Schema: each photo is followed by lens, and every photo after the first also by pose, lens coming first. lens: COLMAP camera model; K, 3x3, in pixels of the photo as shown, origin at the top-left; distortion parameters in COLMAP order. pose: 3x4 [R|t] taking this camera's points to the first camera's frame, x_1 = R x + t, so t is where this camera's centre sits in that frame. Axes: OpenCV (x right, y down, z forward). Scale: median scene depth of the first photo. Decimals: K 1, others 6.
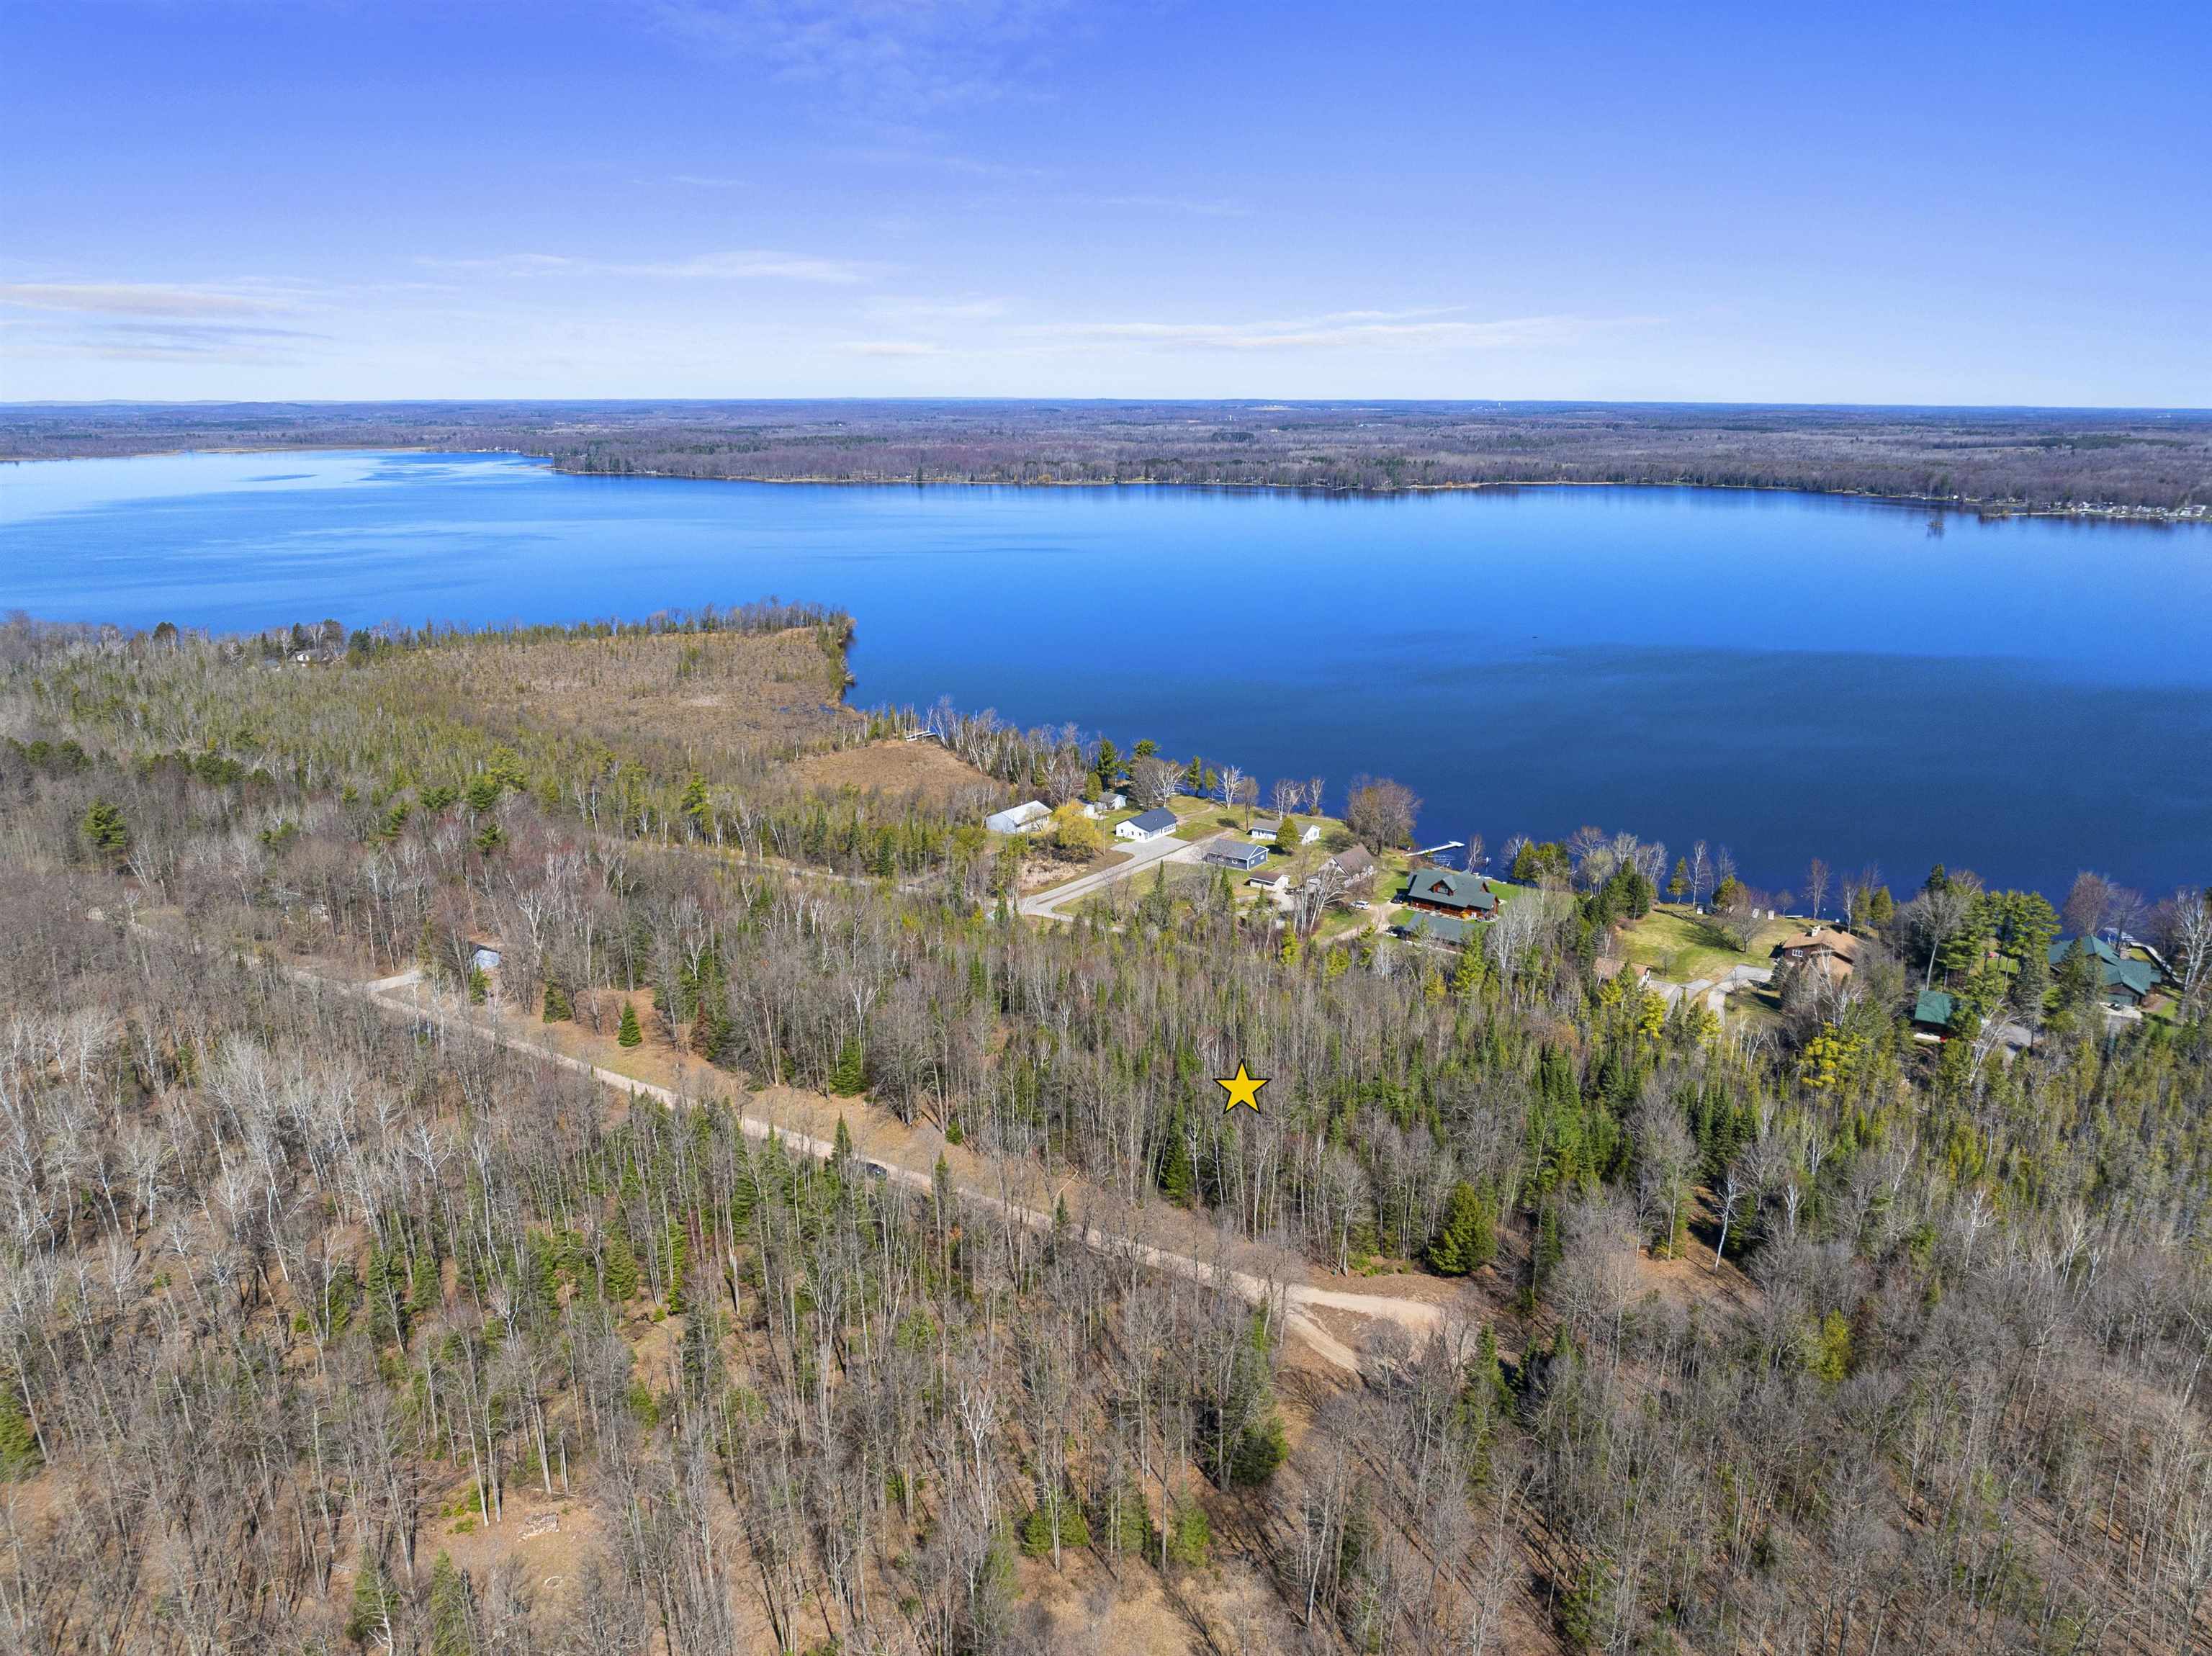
lens RADIAL K [[1537.7, 0, 1116.6], [0, 1537.7, 825.4], [0, 0, 1]] dist [-0.019774, -0.028079]
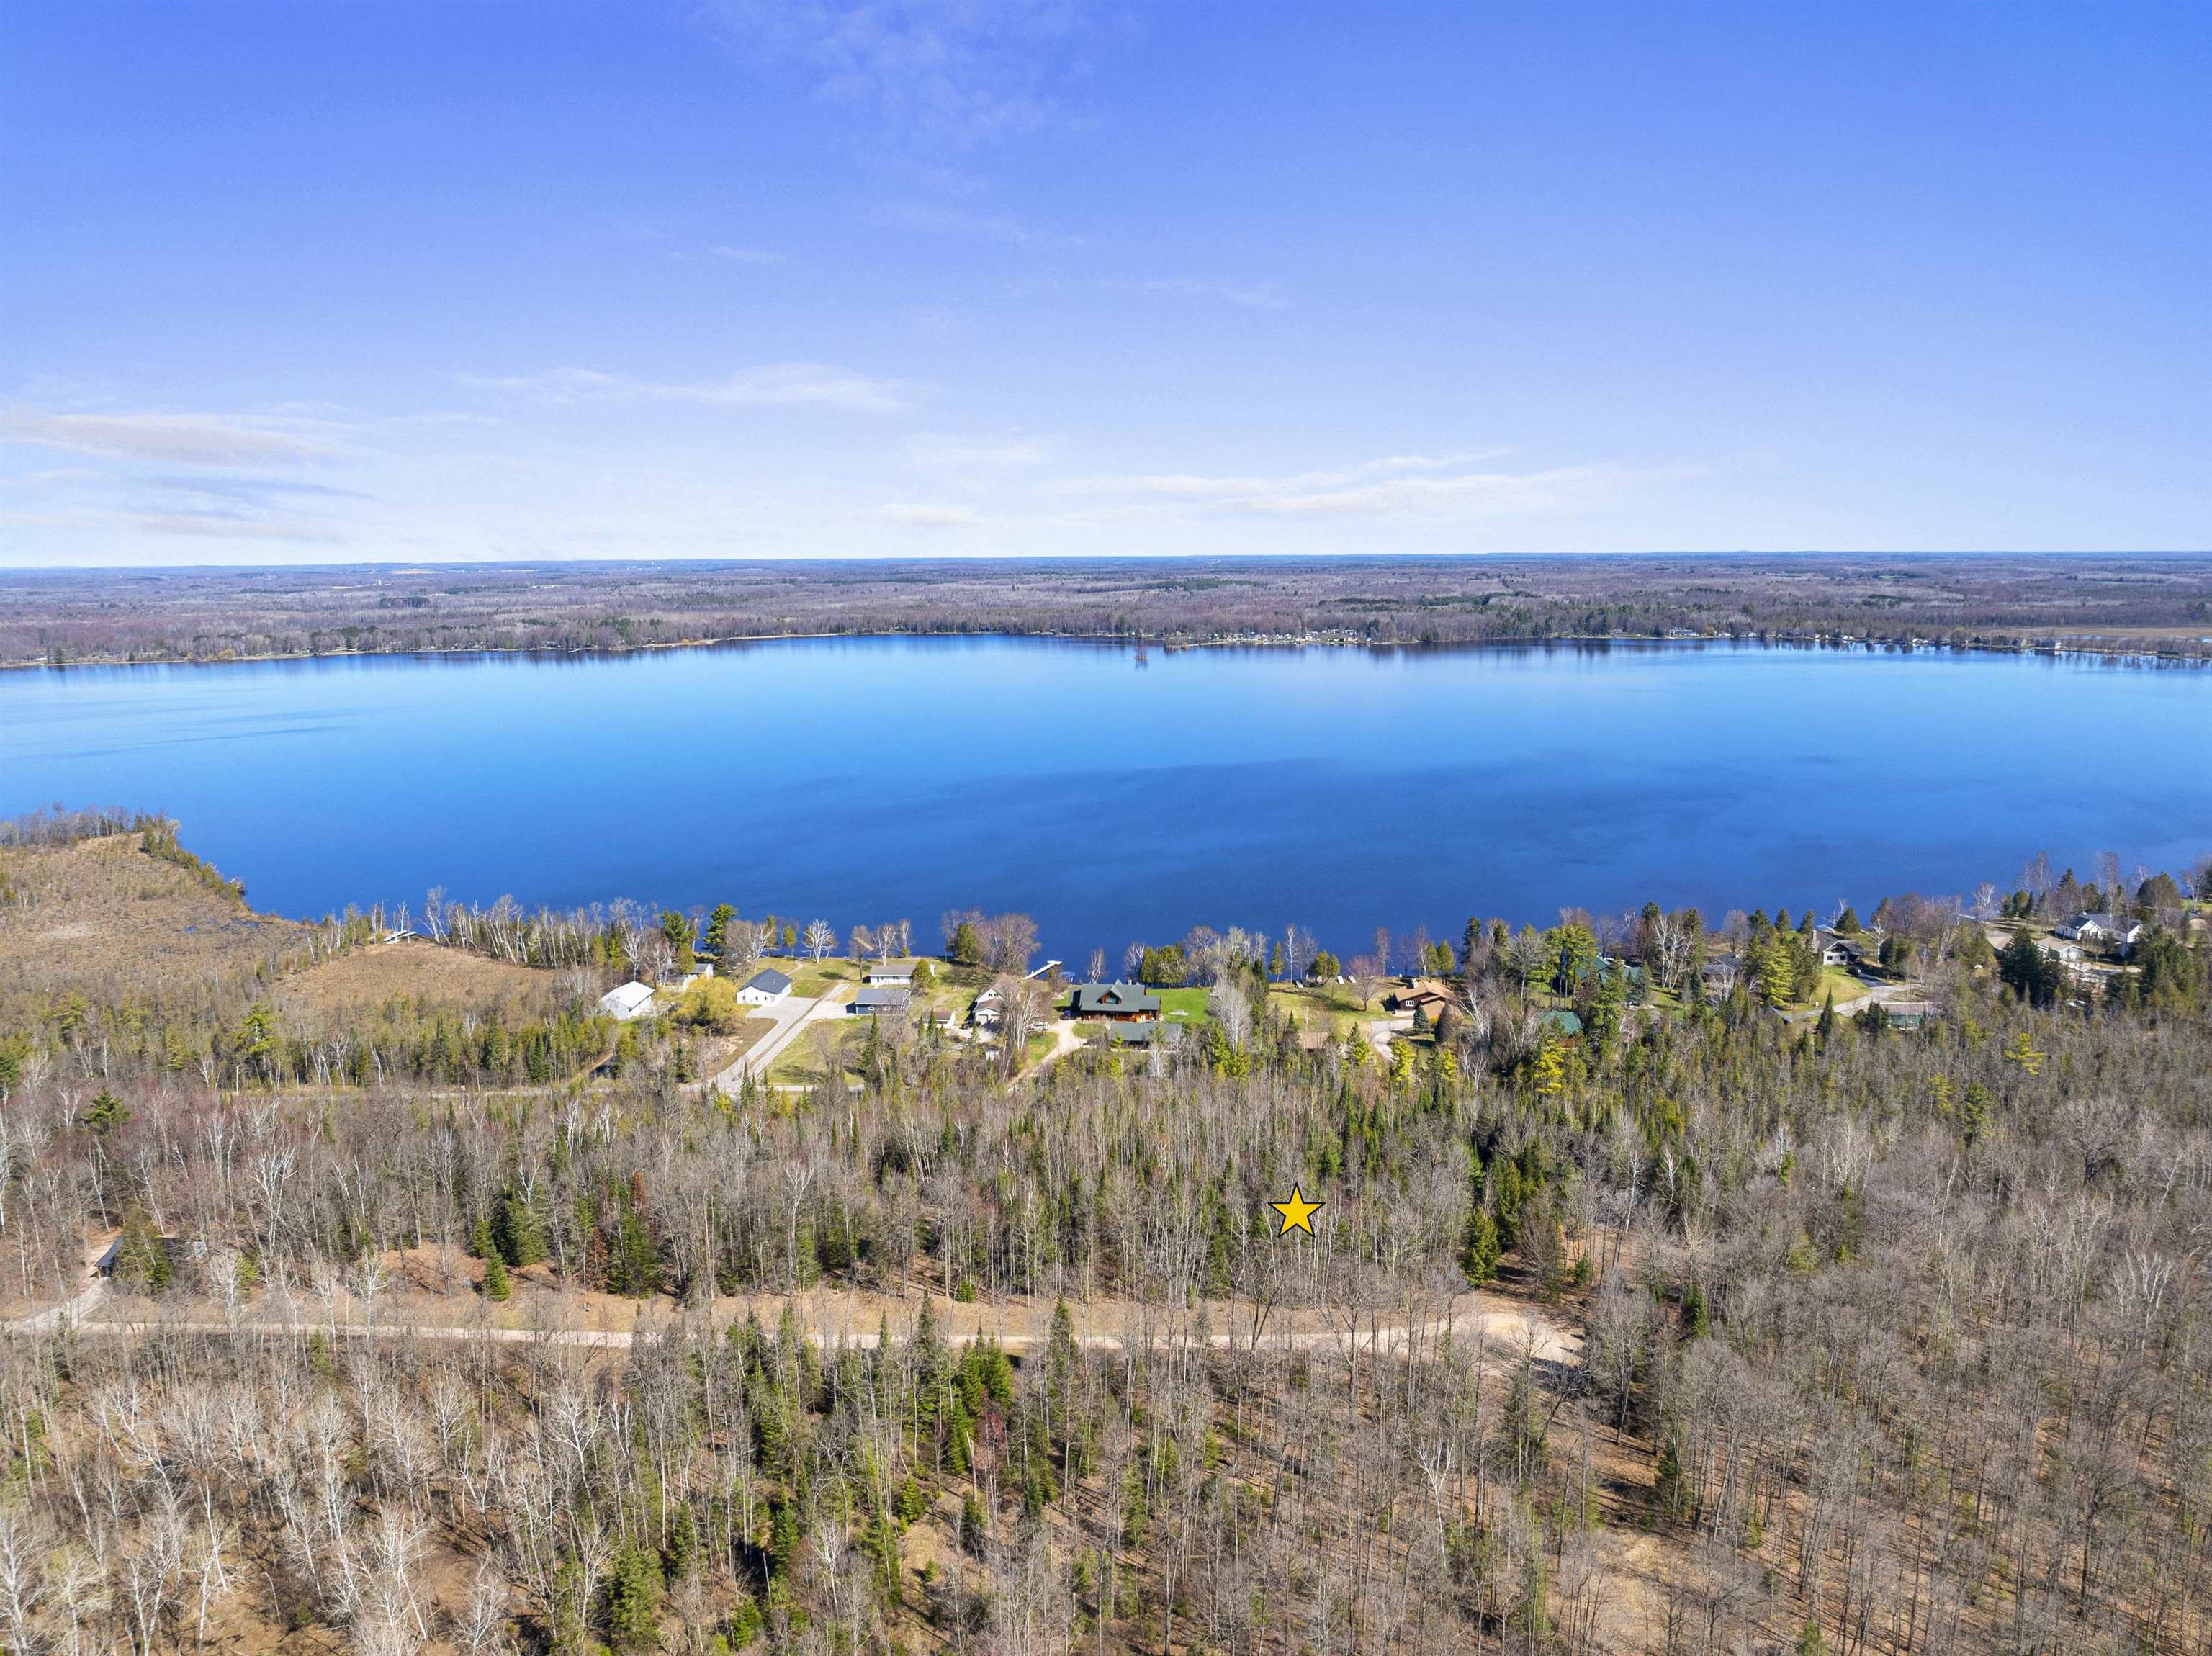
lens RADIAL K [[1537.7, 0, 1116.6], [0, 1537.7, 825.4], [0, 0, 1]] dist [-0.019774, -0.028079]
pose [[0.862544, -0.095550, 0.496879, -0.139664], [0.143950, 0.987768, -0.059937, -0.006336], [-0.485074, 0.123224, 0.865747, 0.018305]]
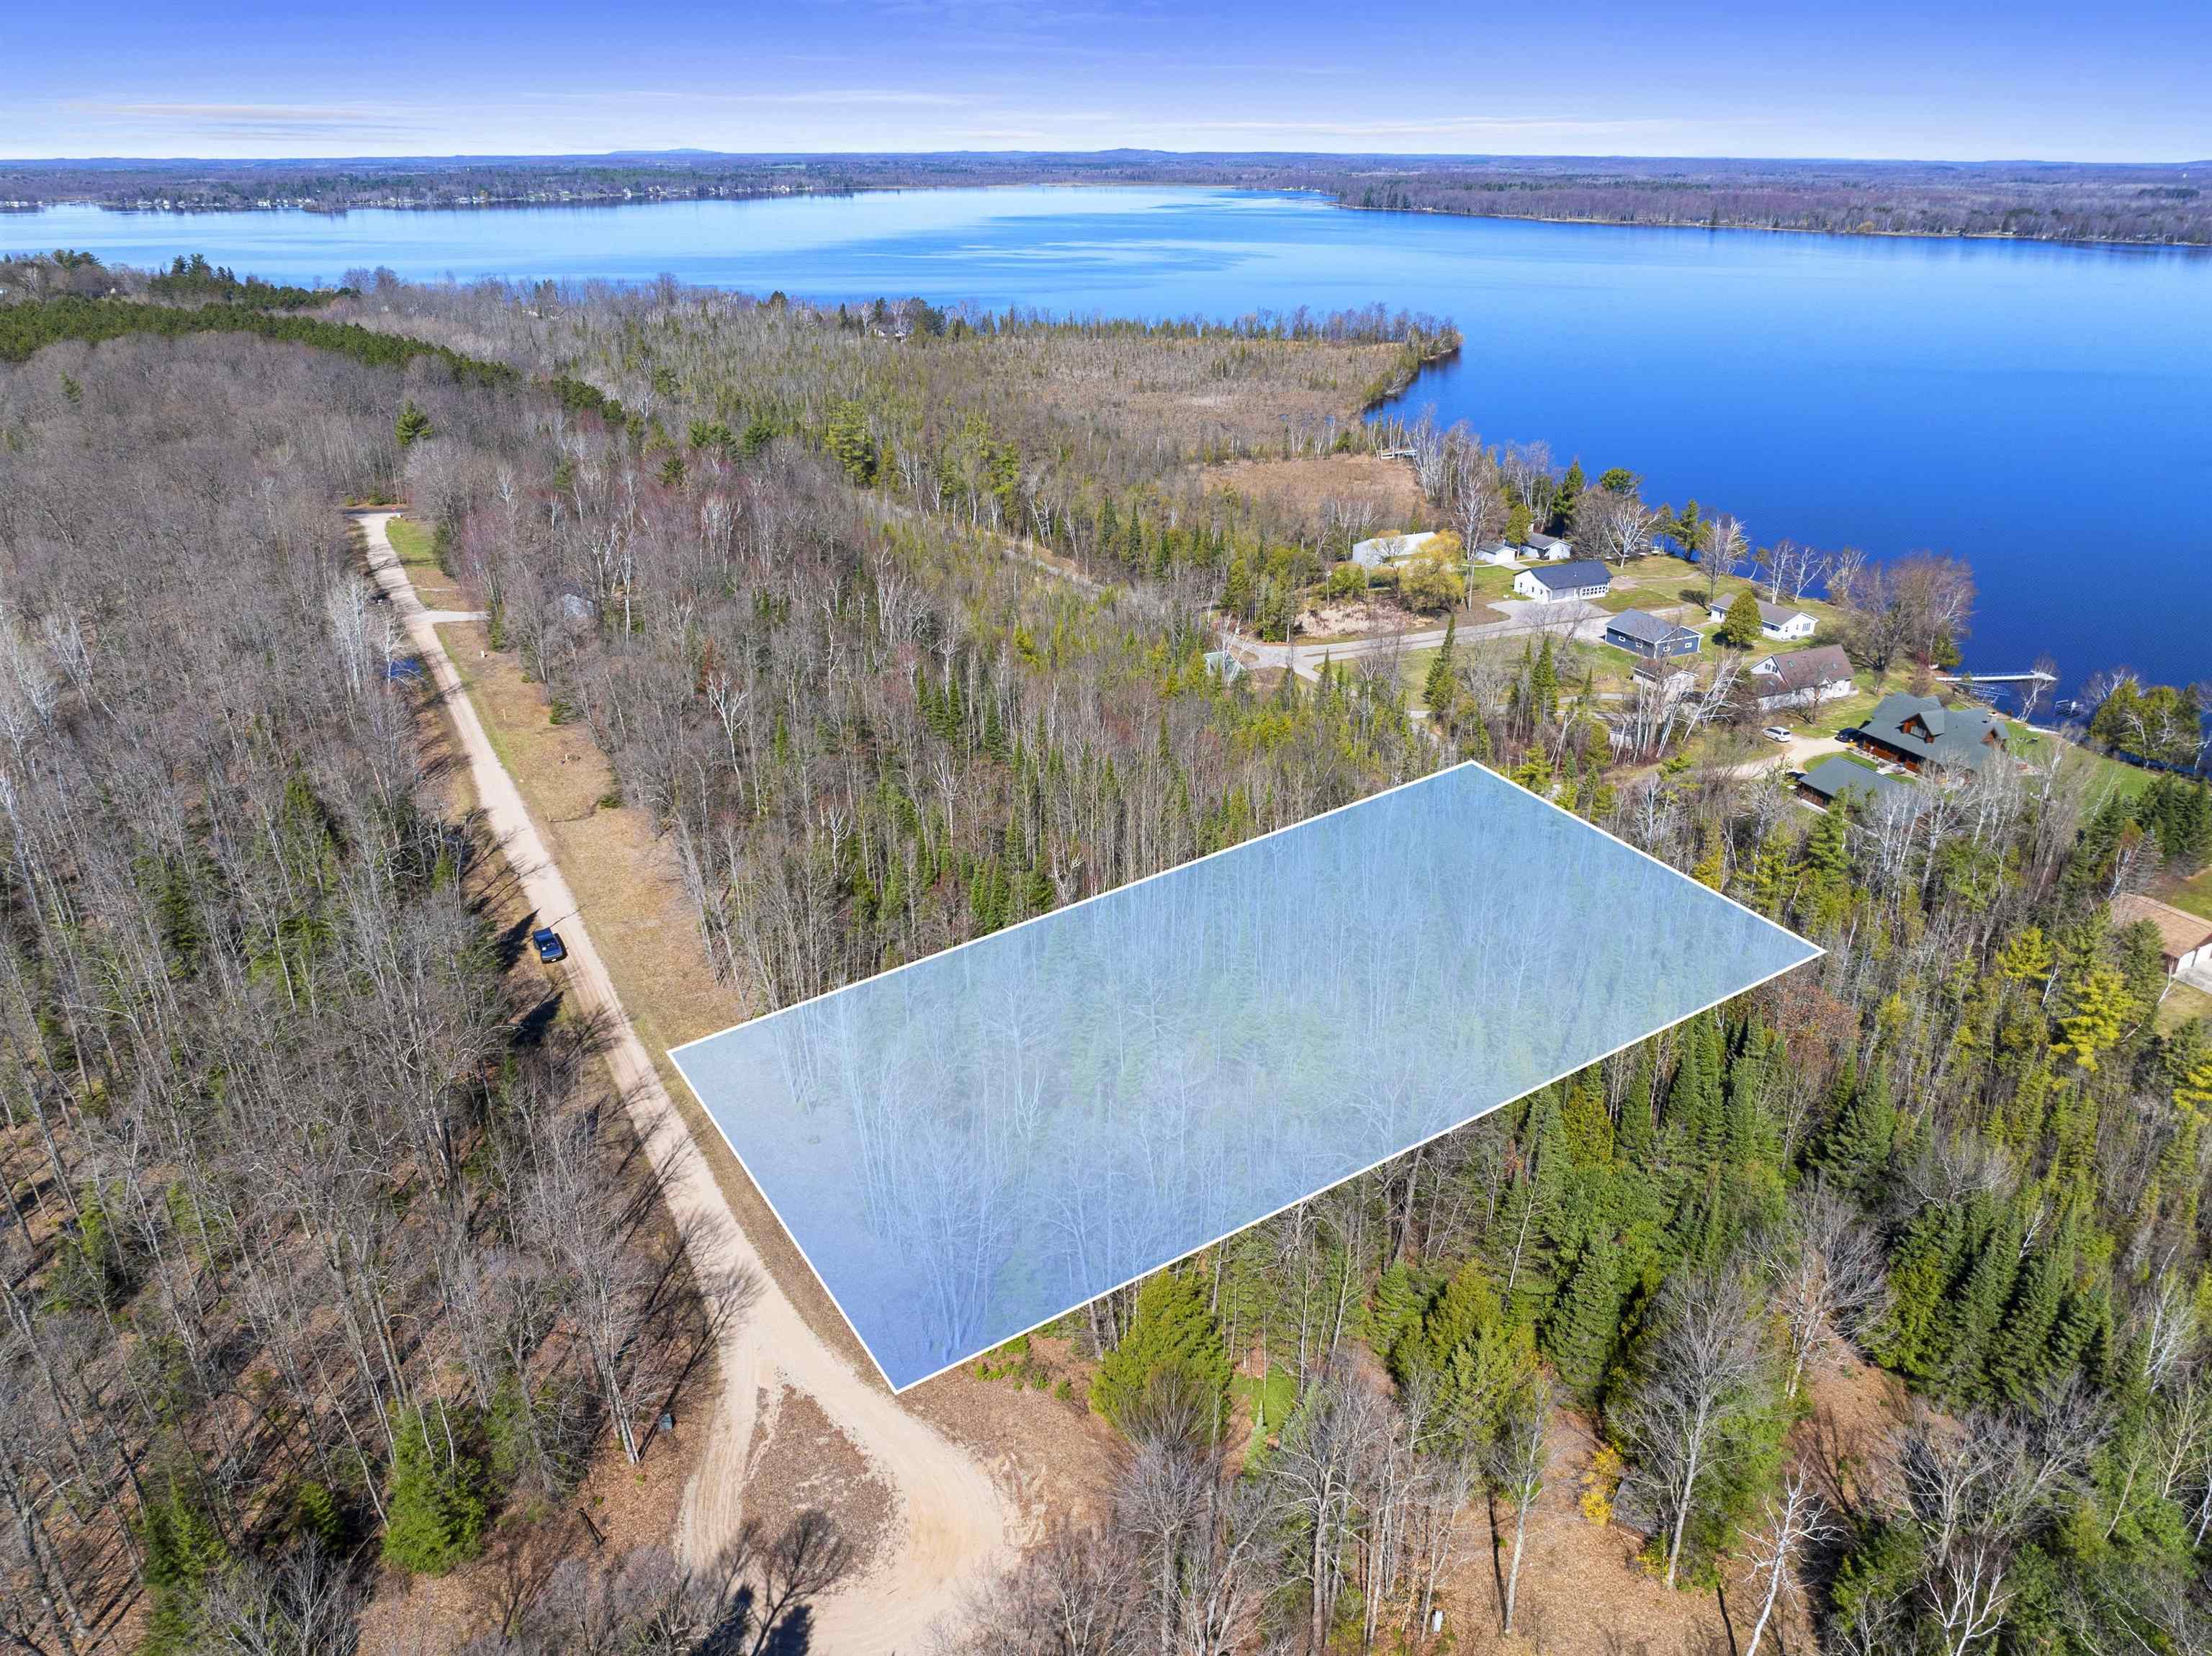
lens RADIAL K [[1562.1, 0, 1120.0], [0, 1562.1, 797.8], [0, 0, 1]] dist [-0.055941, 0.028009]
pose [[0.872540, 0.188433, -0.450741, 0.096710], [-0.131468, 0.979153, 0.154844, 0.006870], [0.470522, -0.075850, 0.879122, 0.146725]]
